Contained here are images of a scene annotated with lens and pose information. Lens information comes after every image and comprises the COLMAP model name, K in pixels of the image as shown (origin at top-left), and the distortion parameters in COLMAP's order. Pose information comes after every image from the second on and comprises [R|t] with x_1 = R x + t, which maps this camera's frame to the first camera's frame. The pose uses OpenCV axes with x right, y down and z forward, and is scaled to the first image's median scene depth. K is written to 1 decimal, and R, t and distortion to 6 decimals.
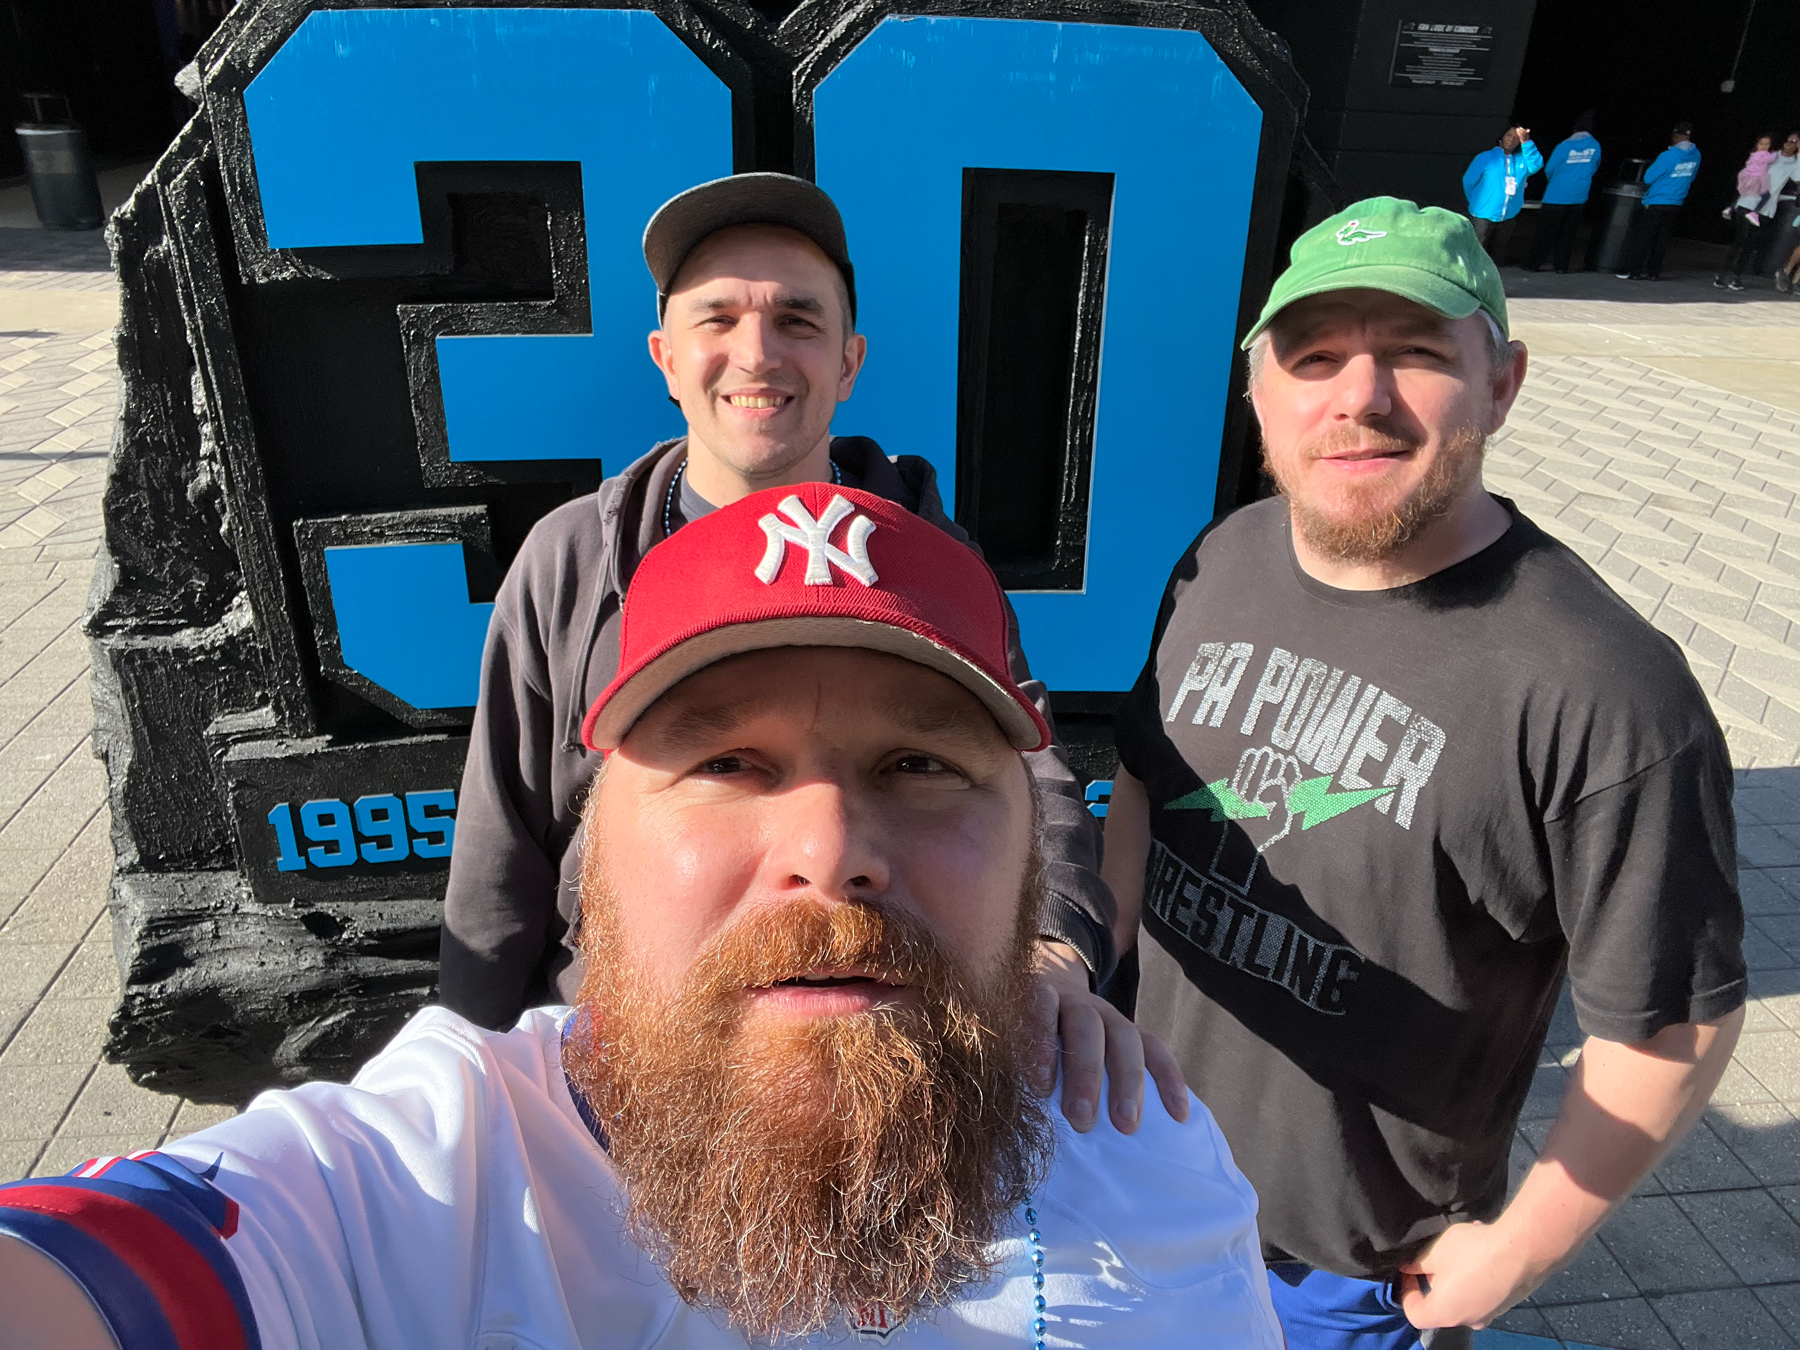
lens RADIAL K [[1256.5, 0, 915.7], [0, 1256.5, 699.7], [0, 0, 1]] dist [0.044880, -0.041587]
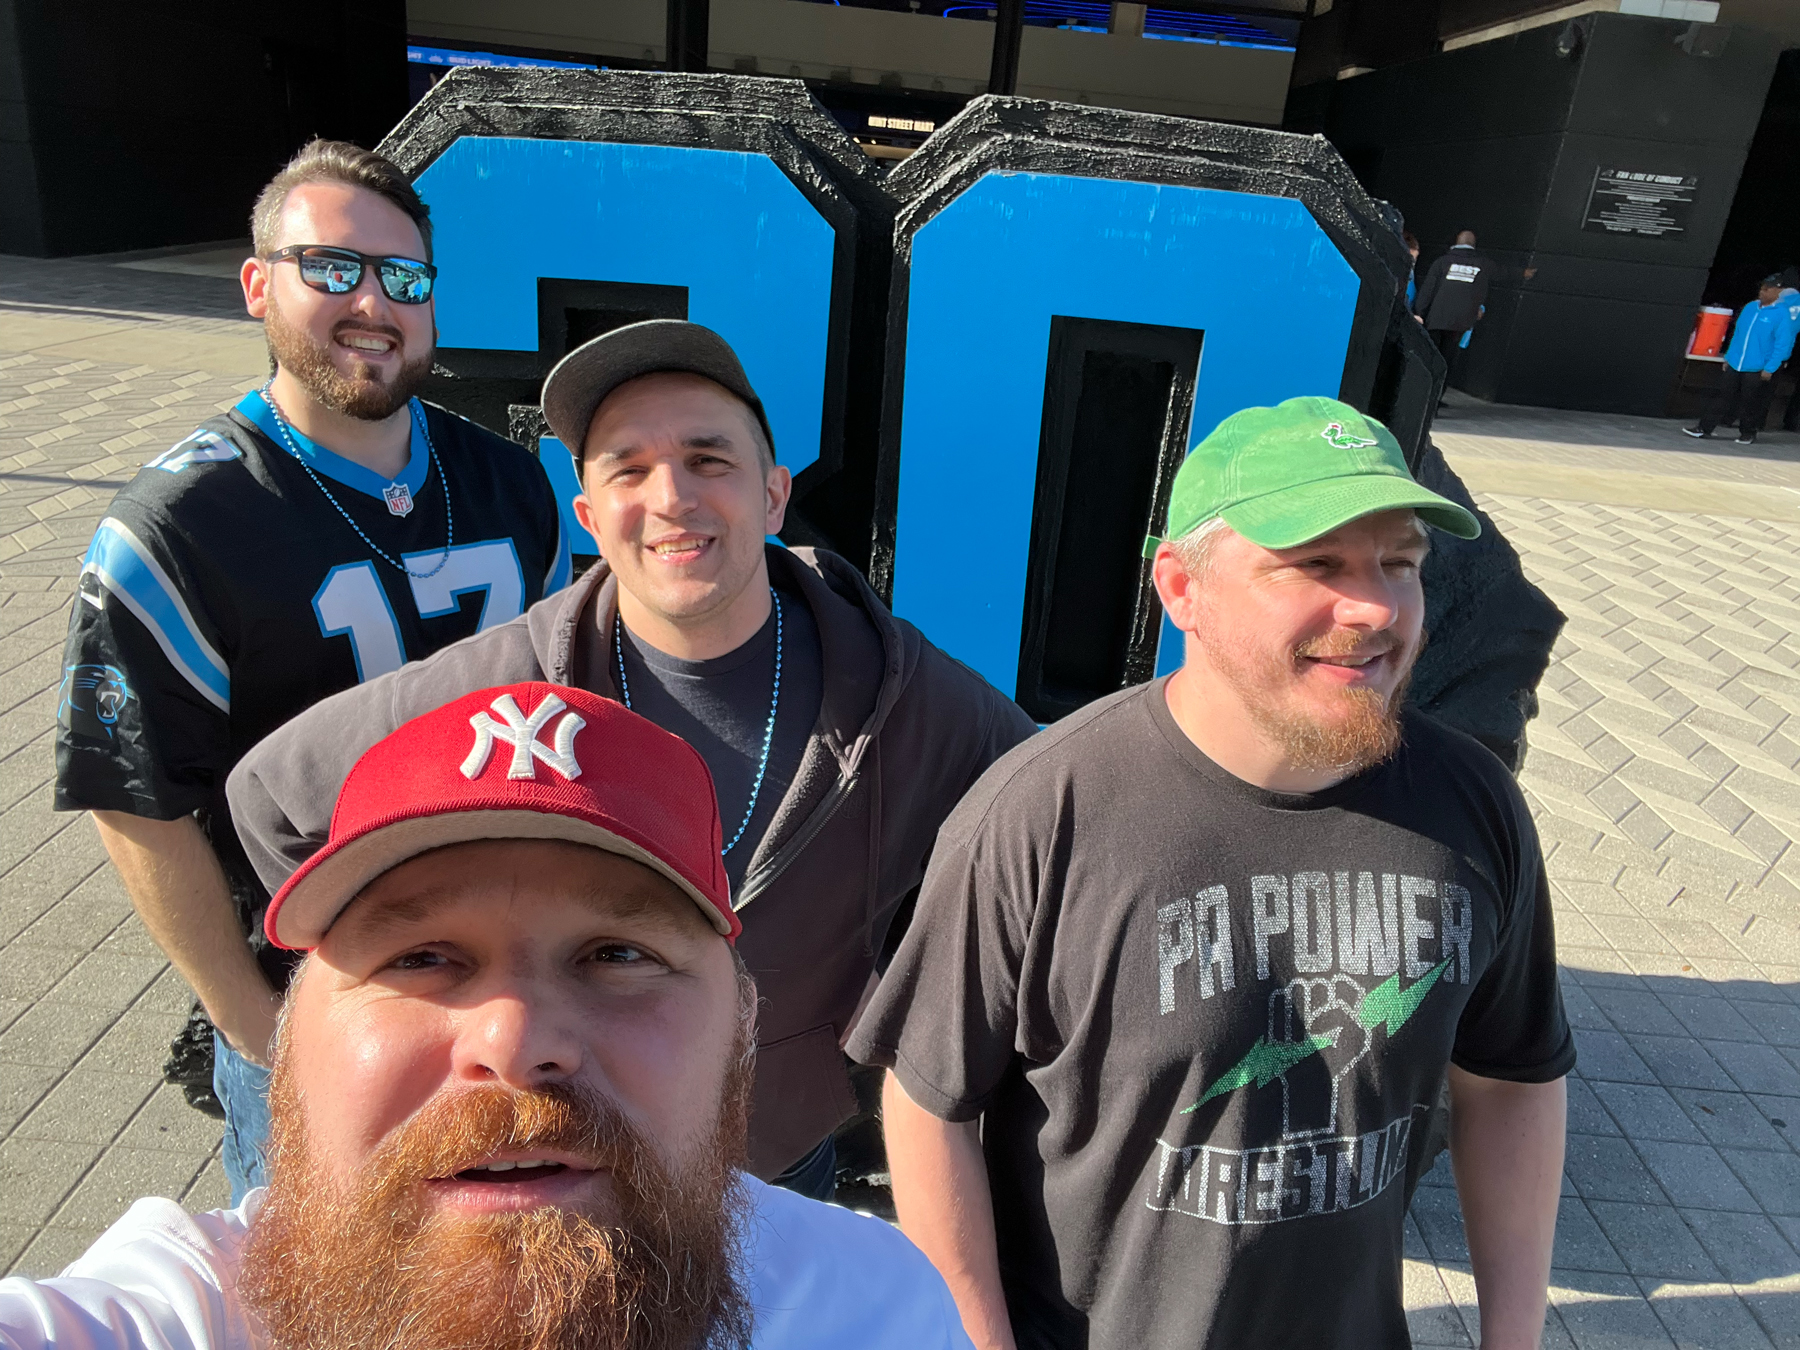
lens RADIAL K [[1256.5, 0, 901.2], [0, 1256.5, 713.9], [0, 0, 1]] dist [0.044880, -0.041587]
pose [[0.987984, 0.099833, -0.117987, 0.021121], [-0.107111, 0.992610, -0.057028, -0.007871], [0.111422, 0.068981, 0.991376, -0.000320]]
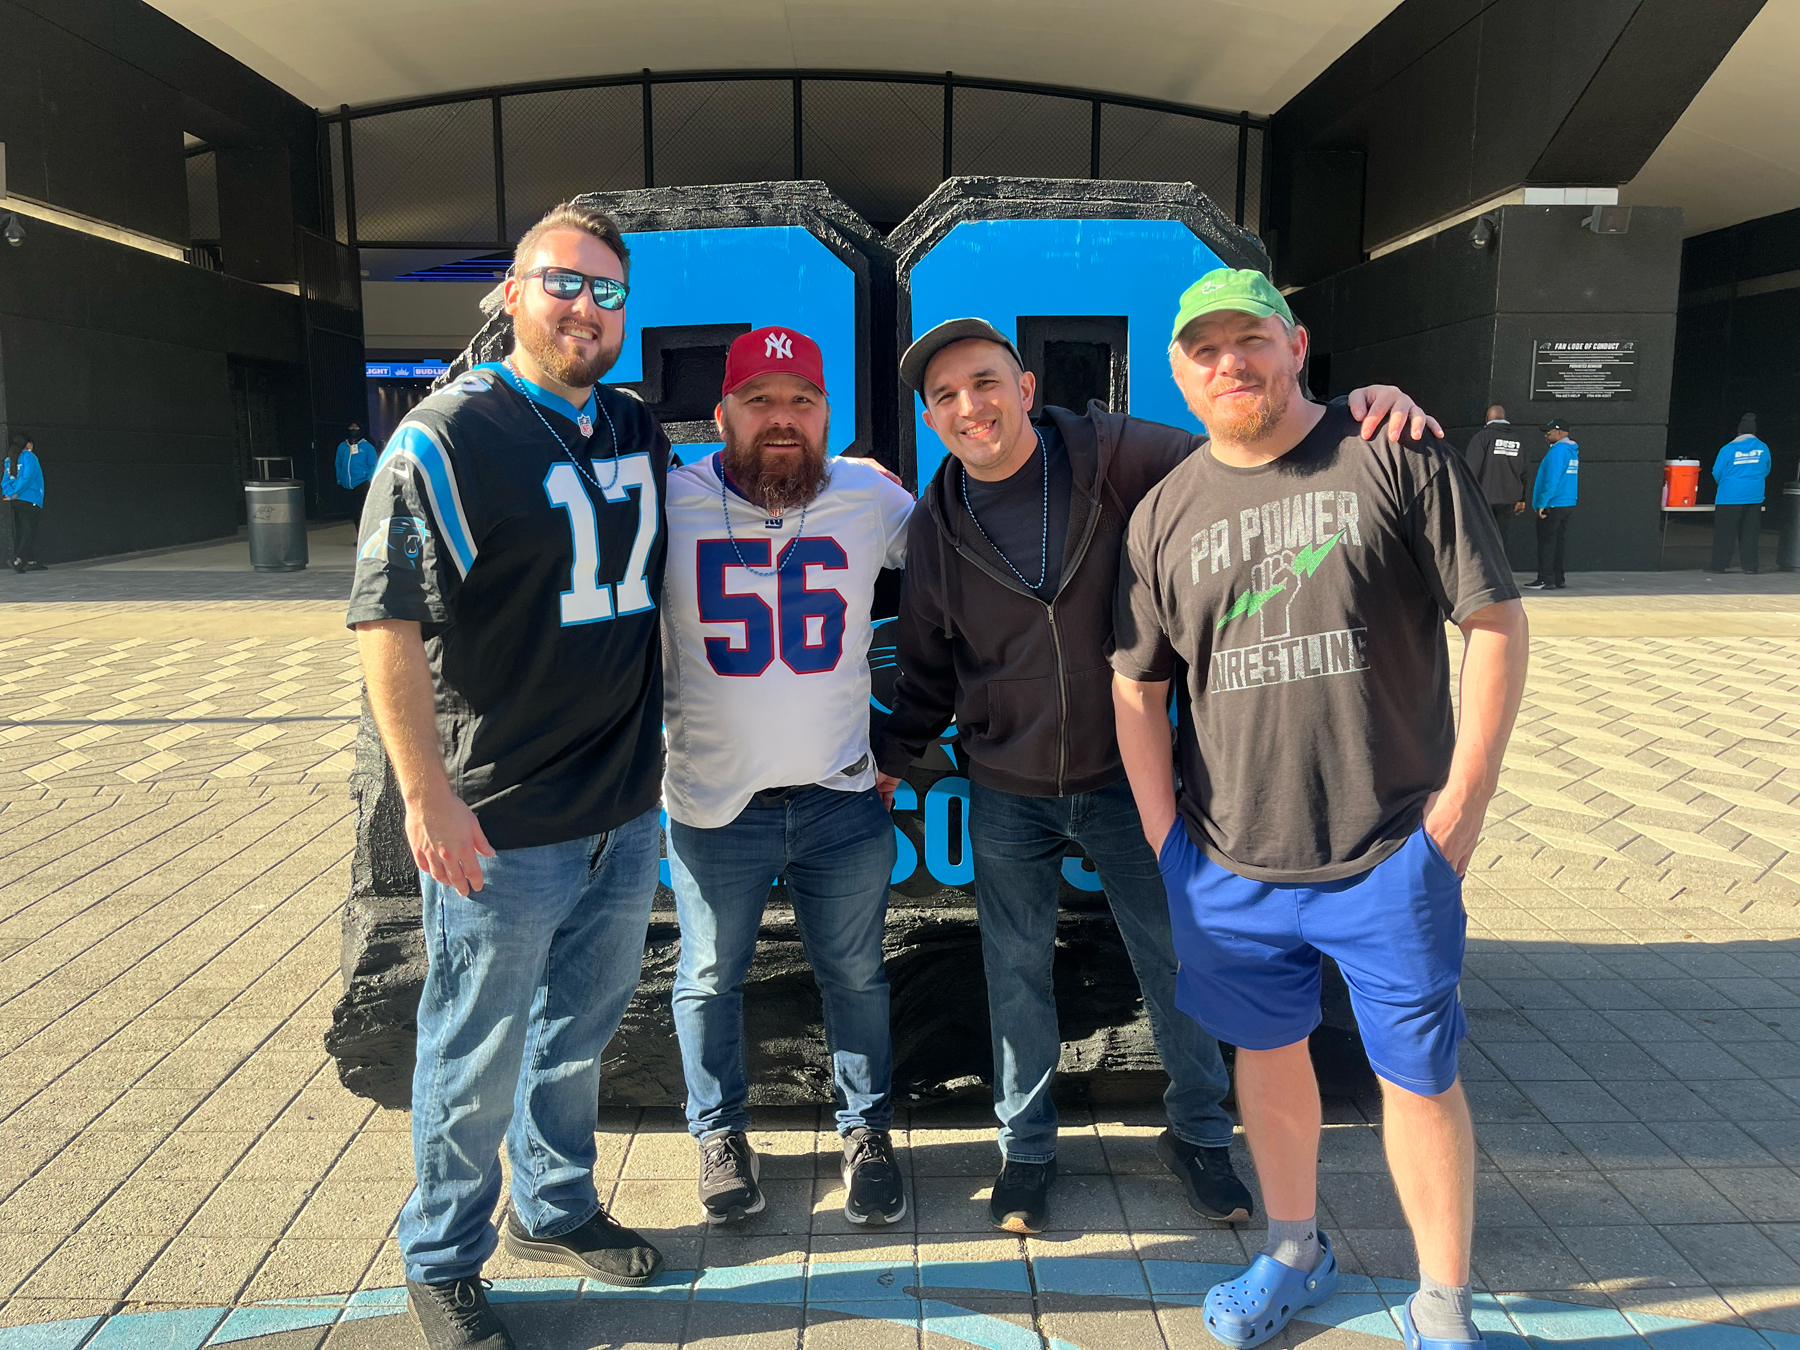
lens RADIAL K [[1399.8, 0, 903.3], [0, 1399.8, 691.4], [0, 0, 1]] dist [0.049640, -0.069848]
pose [[0.992392, -0.025745, -0.120400, 0.026911], [-0.009435, 0.959117, -0.282853, 0.119231], [0.122759, 0.281837, 0.951577, -0.107991]]
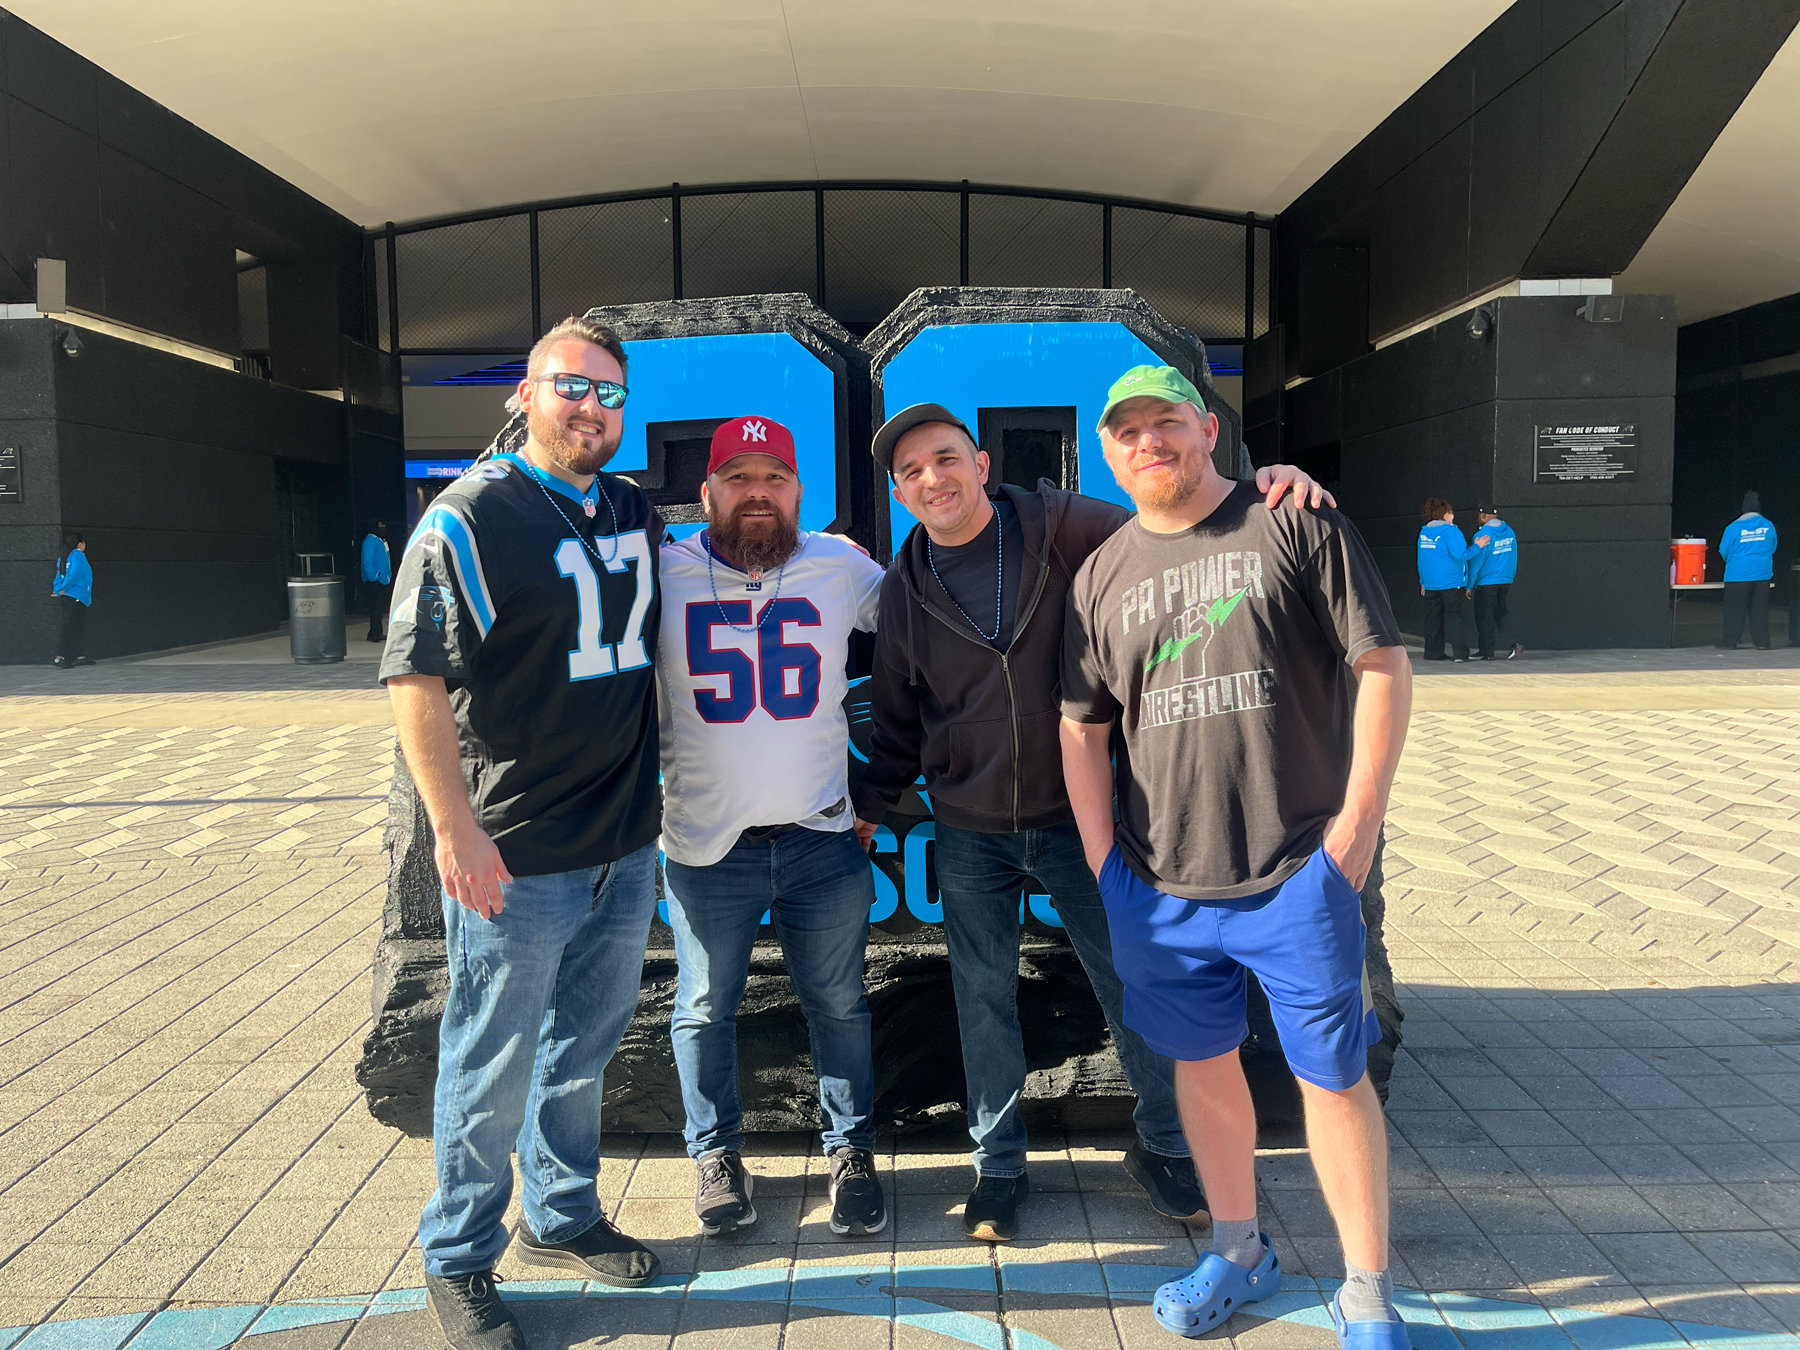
lens RADIAL K [[1399.8, 0, 902.6], [0, 1399.8, 676.9], [0, 0, 1]] dist [0.049640, -0.069848]
pose [[0.989150, -0.045975, -0.139526, 0.050736], [-0.006340, 0.935523, -0.353208, 0.145700], [0.146769, 0.350261, 0.925082, -0.146545]]
